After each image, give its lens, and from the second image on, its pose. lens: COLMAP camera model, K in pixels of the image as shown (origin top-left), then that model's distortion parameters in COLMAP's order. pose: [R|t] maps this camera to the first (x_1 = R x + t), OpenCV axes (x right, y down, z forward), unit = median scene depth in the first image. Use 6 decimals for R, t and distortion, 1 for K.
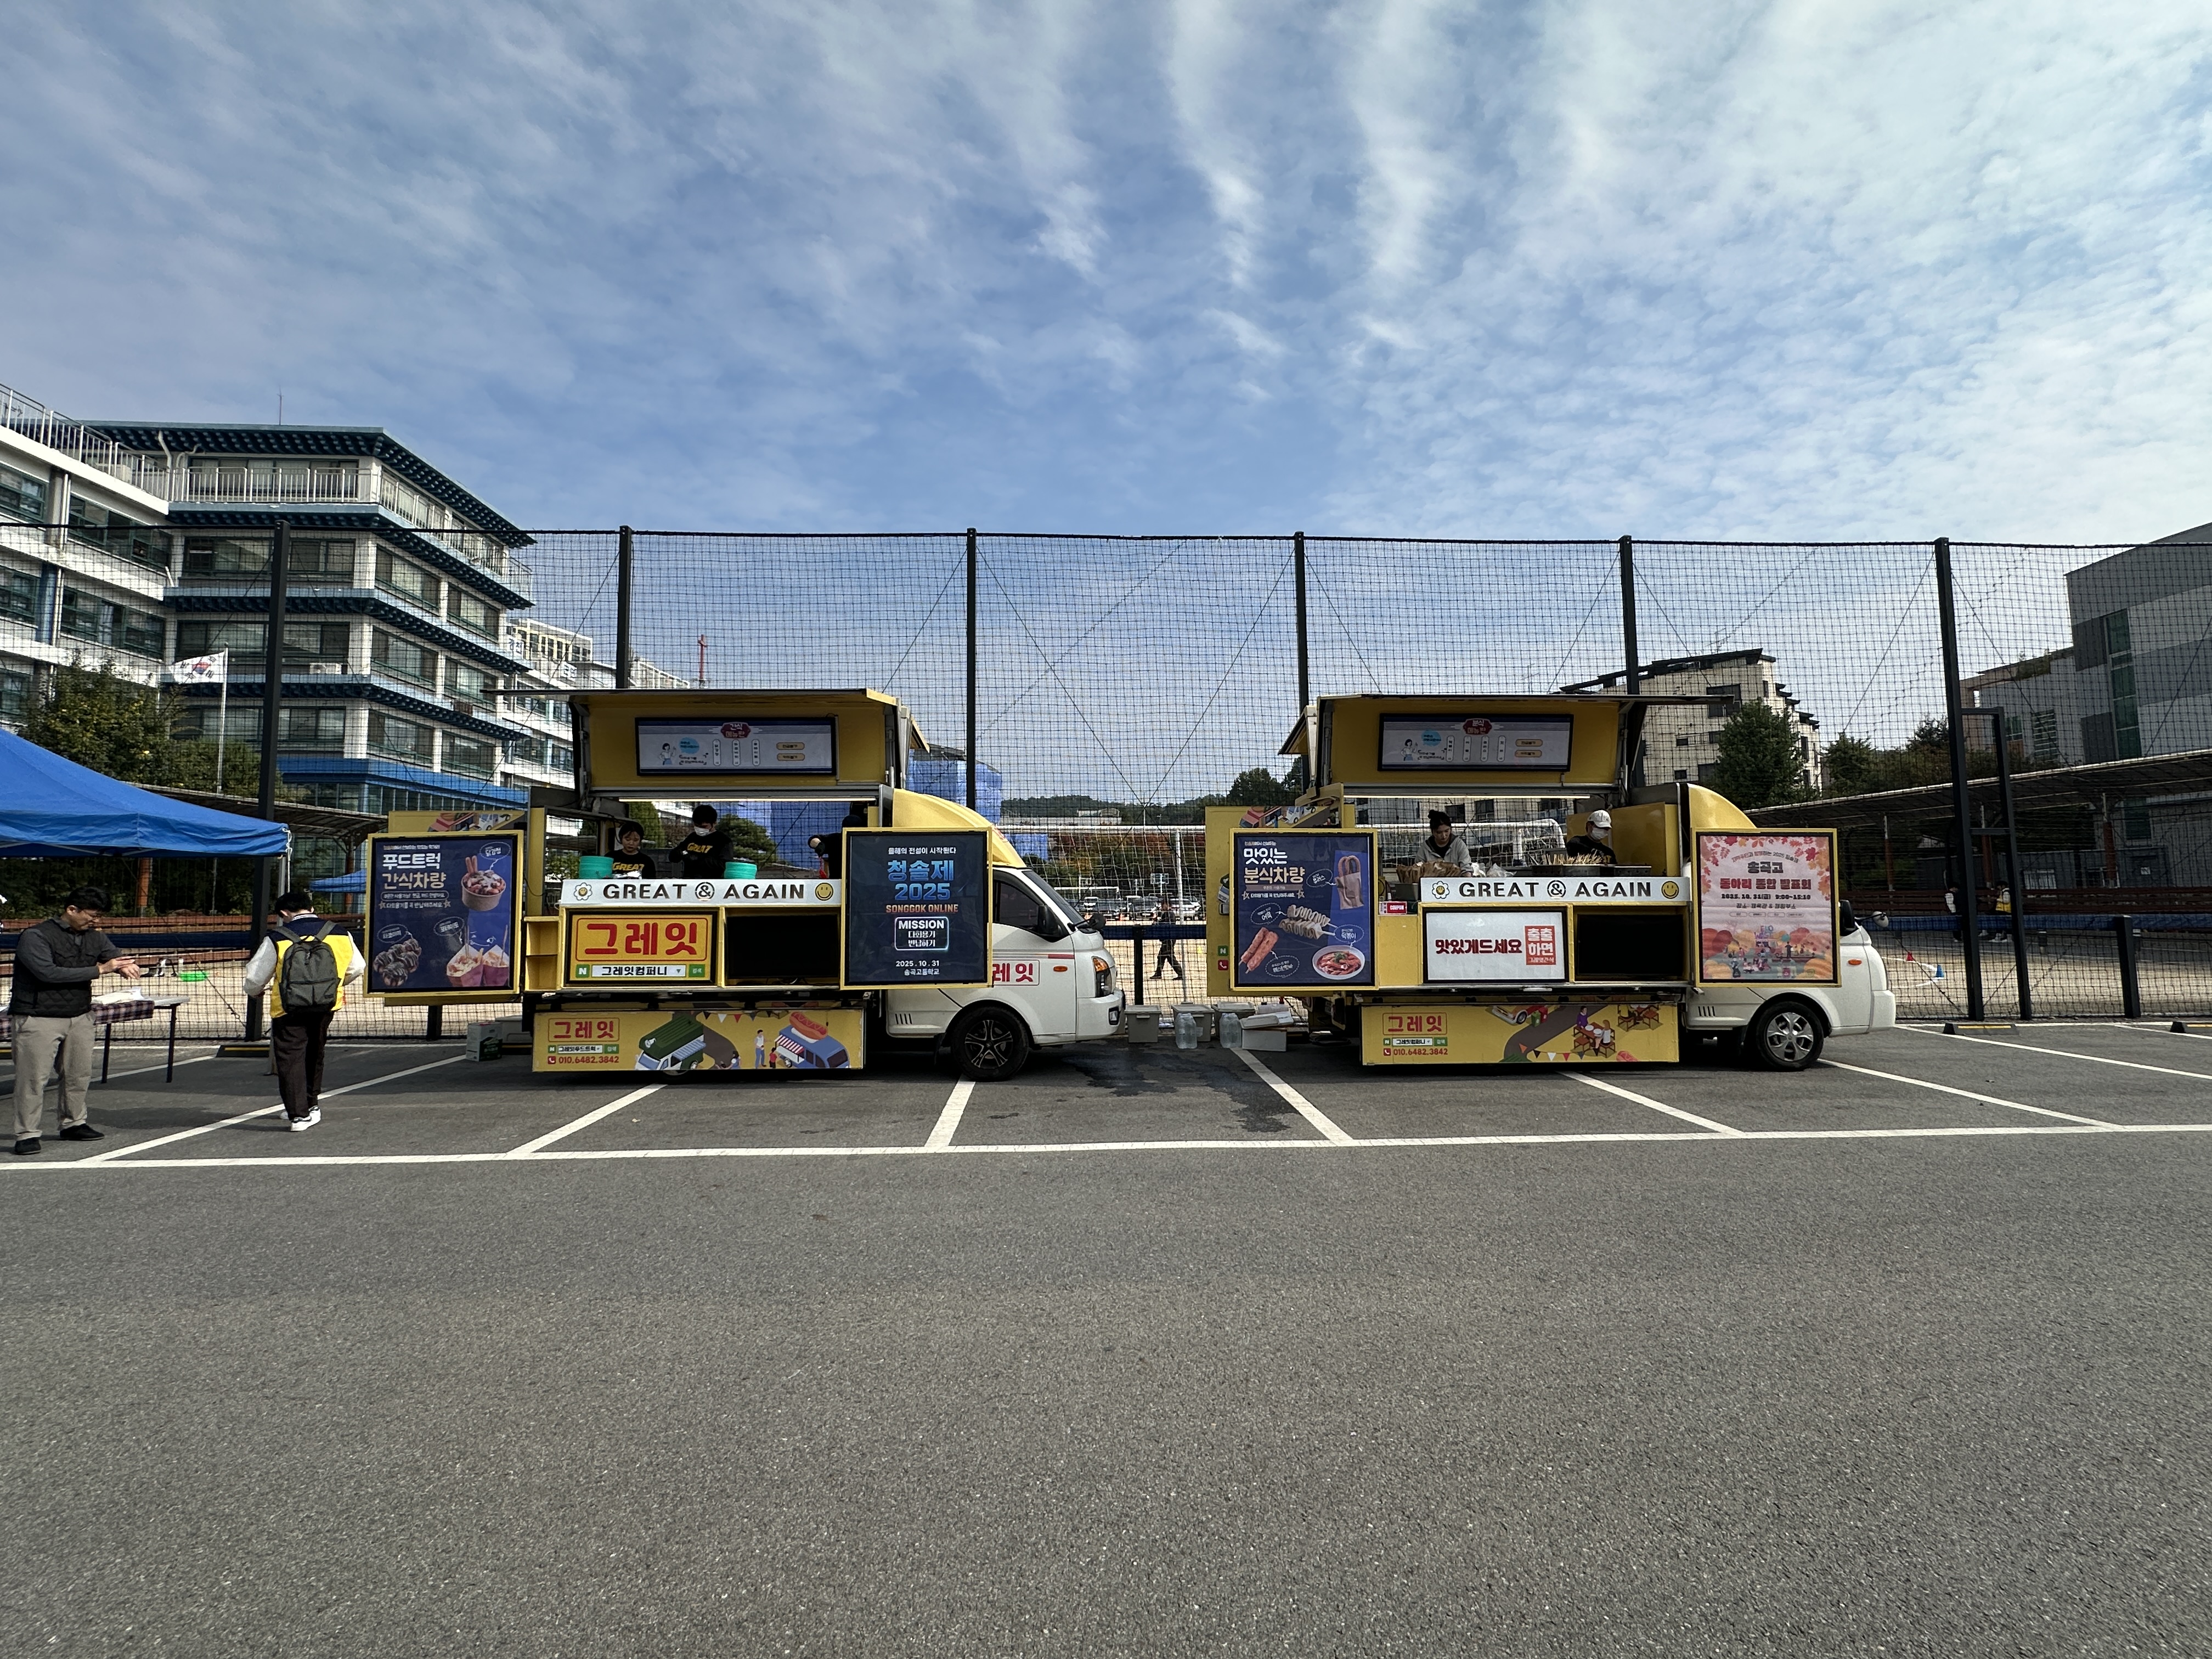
lens RADIAL K [[959.1, 0, 1098.8], [0, 959.1, 819.9], [0, 0, 1]] dist [0.000953, 0.000137]
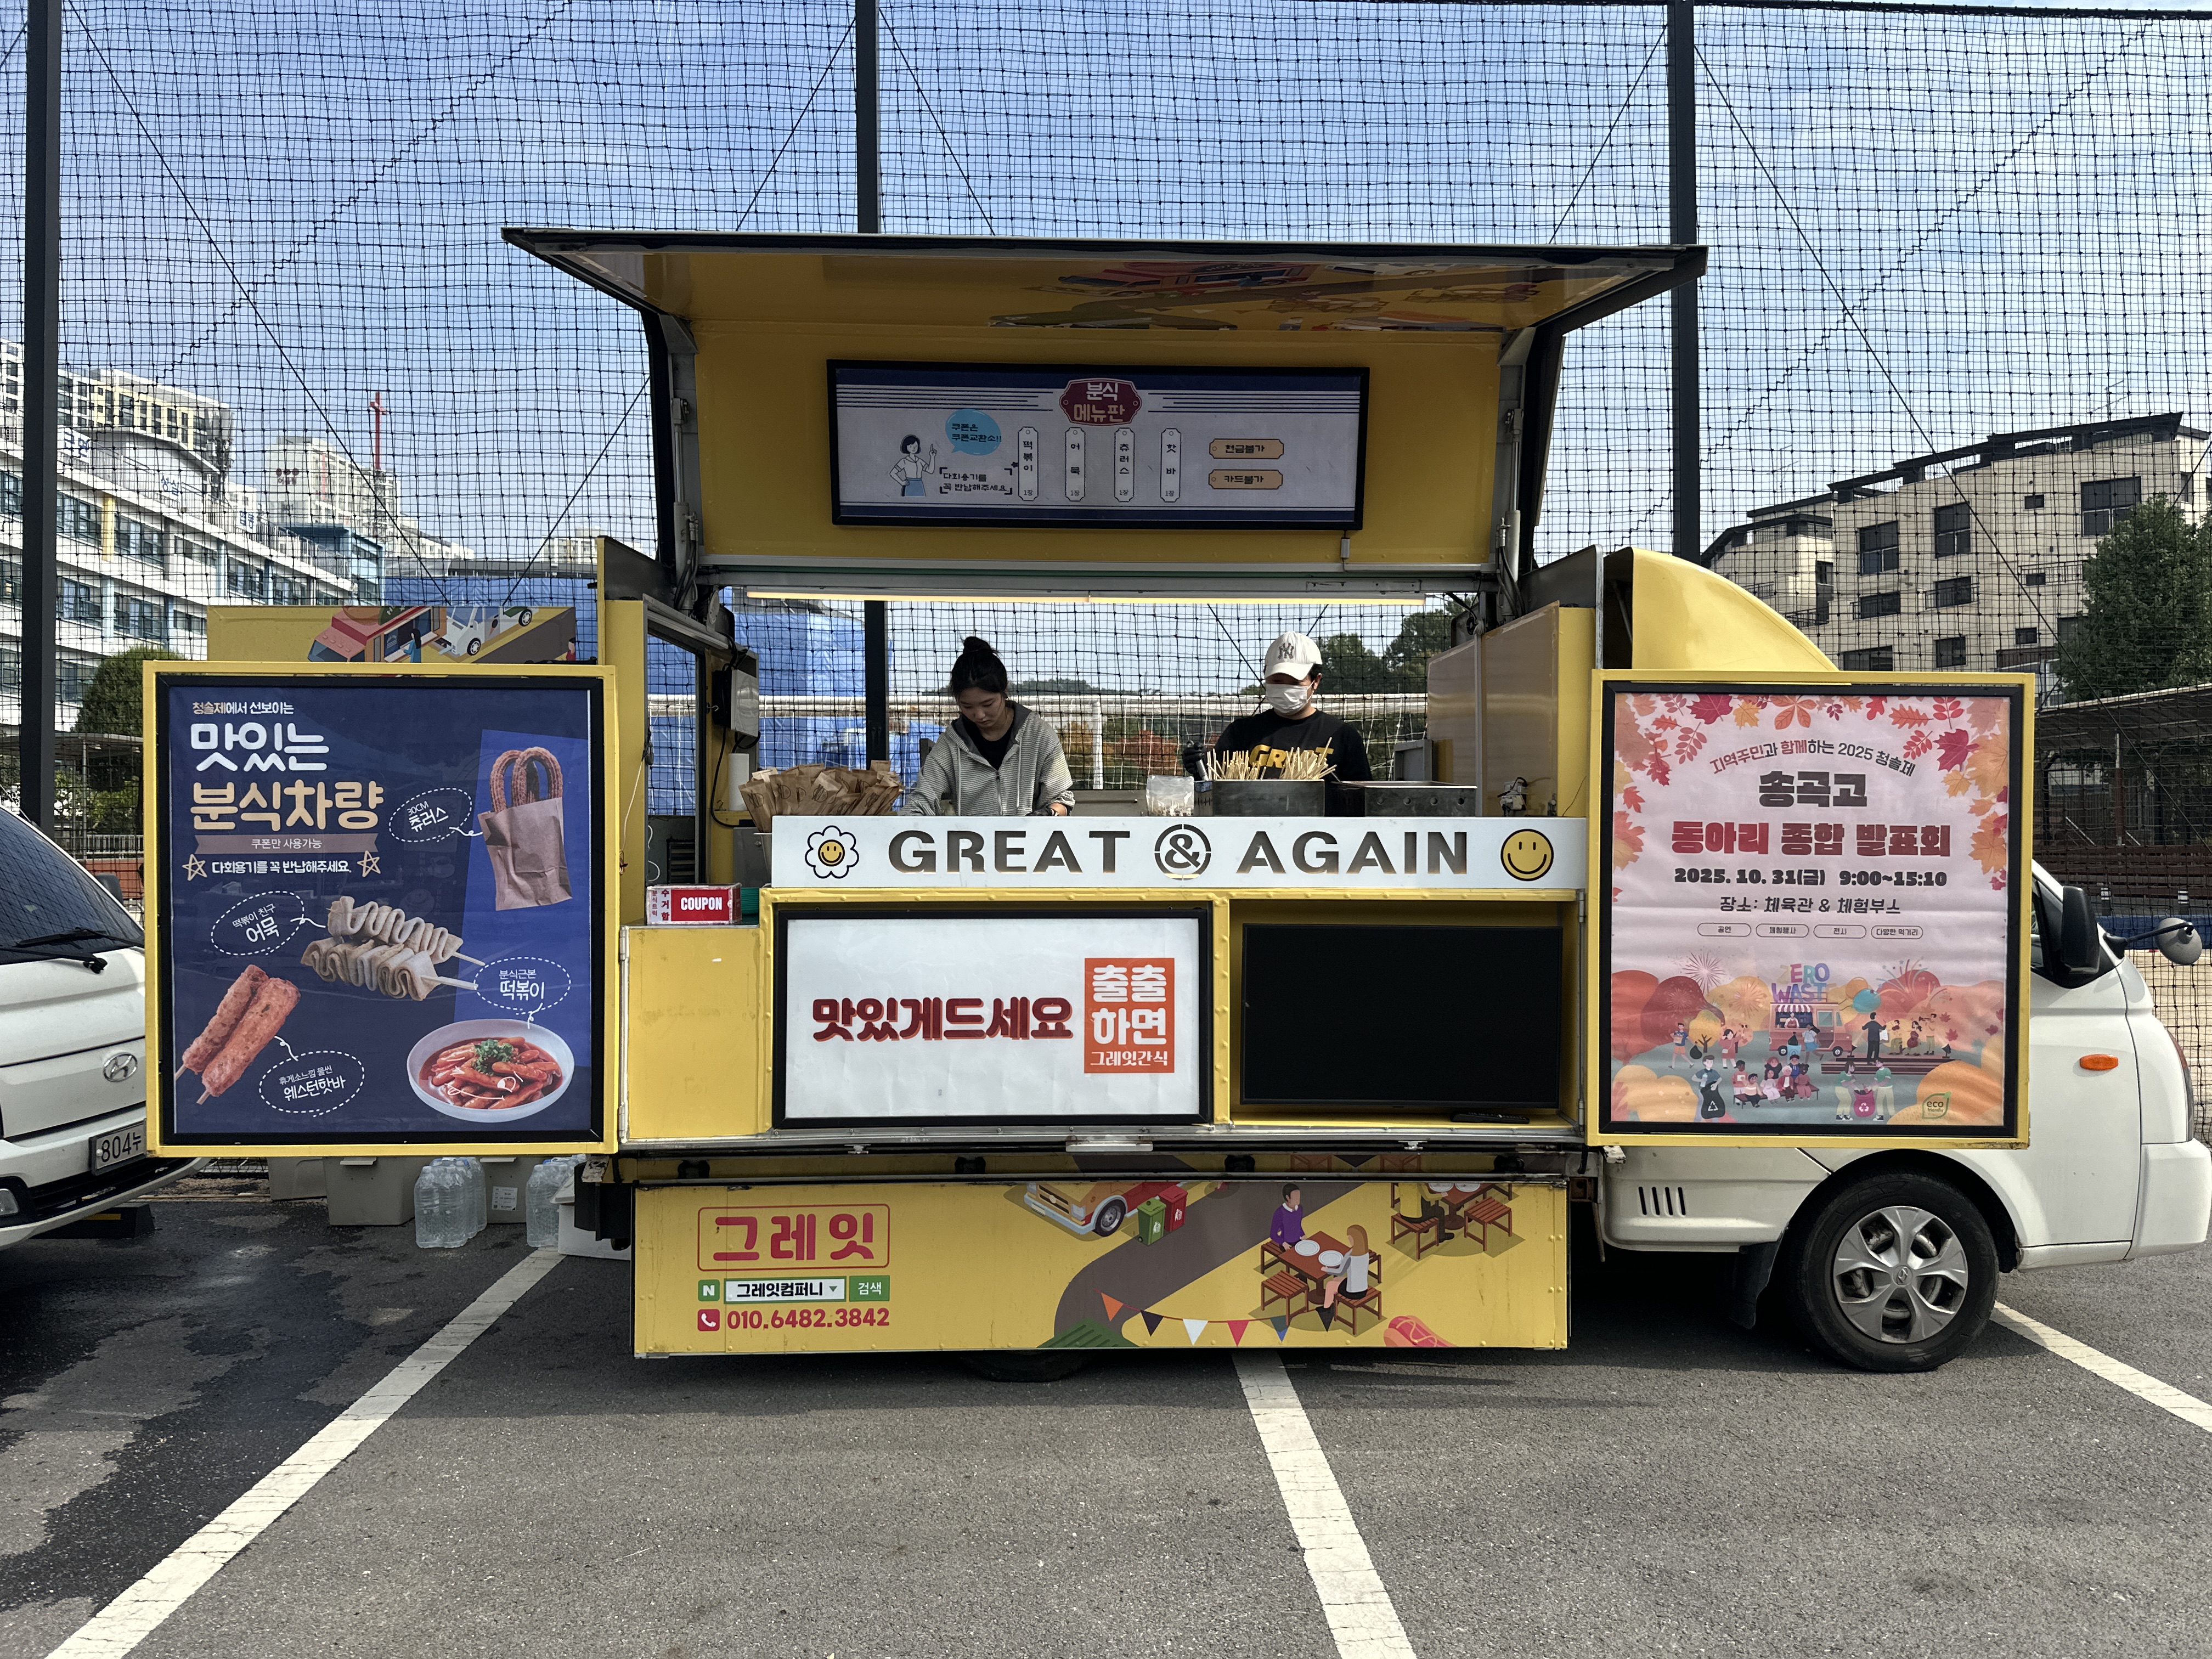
lens RADIAL K [[1553.7, 0, 1104.0], [0, 1553.7, 804.3], [0, 0, 1]] dist [0.099325, -0.140651]
pose [[0.999984, 0.004697, -0.003073, 0.449863], [-0.004527, 0.998574, 0.053196, 0.026754], [0.003319, -0.053181, 0.998579, 0.451808]]
